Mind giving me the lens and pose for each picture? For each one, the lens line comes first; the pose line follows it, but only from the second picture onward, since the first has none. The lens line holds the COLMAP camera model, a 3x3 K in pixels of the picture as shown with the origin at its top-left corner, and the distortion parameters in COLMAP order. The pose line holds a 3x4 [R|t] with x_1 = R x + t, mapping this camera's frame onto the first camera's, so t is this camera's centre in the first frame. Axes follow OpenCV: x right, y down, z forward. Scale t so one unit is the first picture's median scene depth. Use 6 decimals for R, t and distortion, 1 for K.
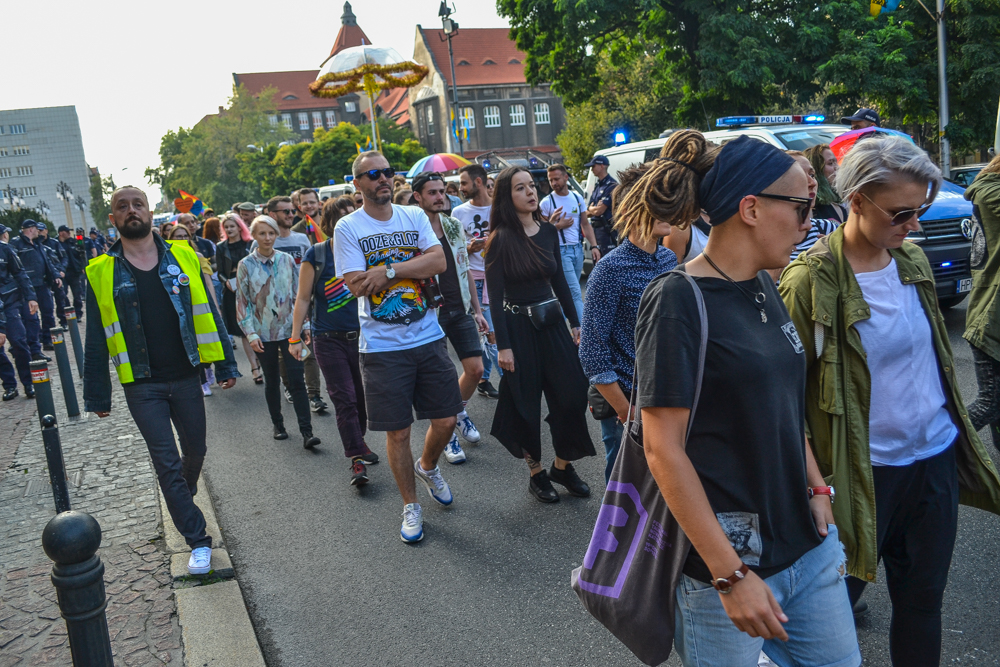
lens RADIAL K [[811.1, 0, 492.7], [0, 811.1, 318.2], [0, 0, 1]] dist [-0.047154, -0.010736]
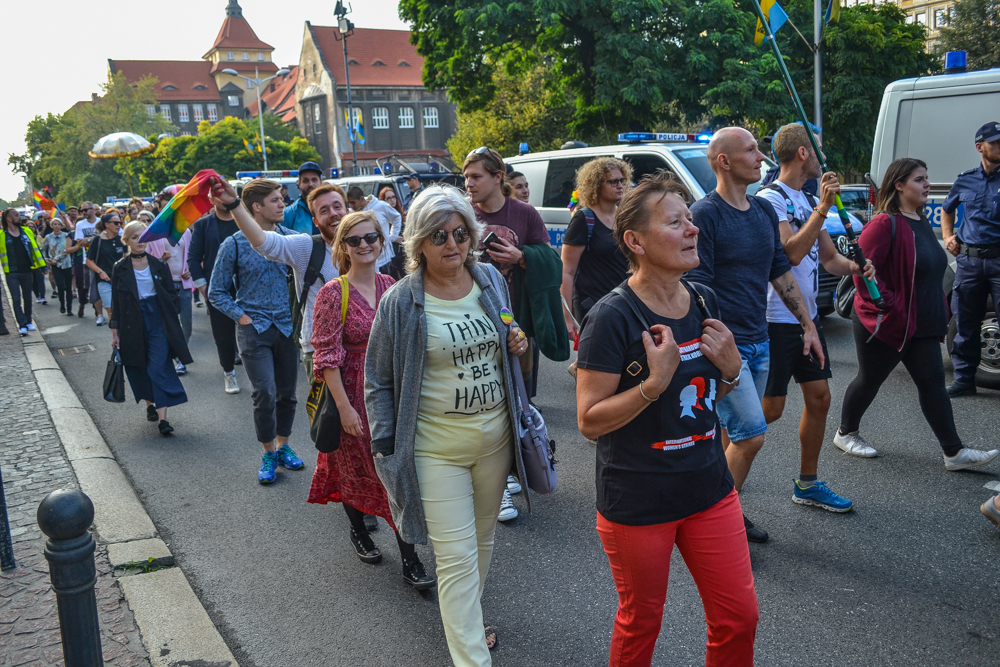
lens RADIAL K [[811.1, 0, 492.7], [0, 811.1, 318.2], [0, 0, 1]] dist [-0.047154, -0.010736]
pose [[0.989516, 0.018069, 0.143291, -0.008092], [-0.017384, 0.999831, -0.006036, 0.001002], [-0.143376, 0.003481, 0.989662, -0.006735]]
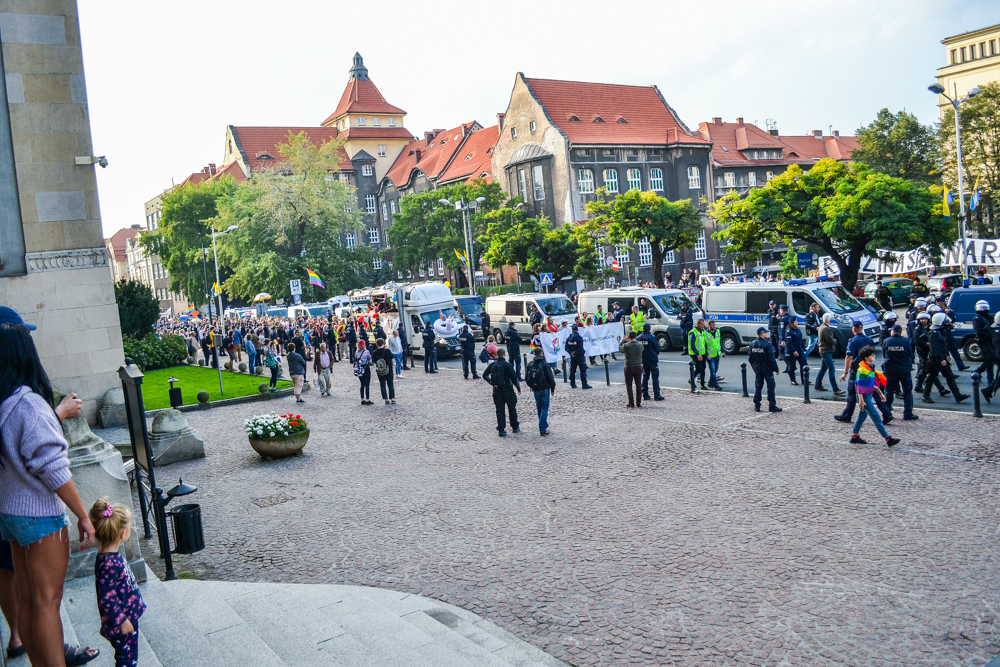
lens RADIAL K [[811.1, 0, 492.7], [0, 811.1, 318.2], [0, 0, 1]] dist [-0.047154, -0.010736]
pose [[0.985562, 0.001523, 0.169309, -0.951311], [0.014984, 0.995252, -0.096175, -0.090742], [-0.168652, 0.097324, 0.980859, 0.706132]]
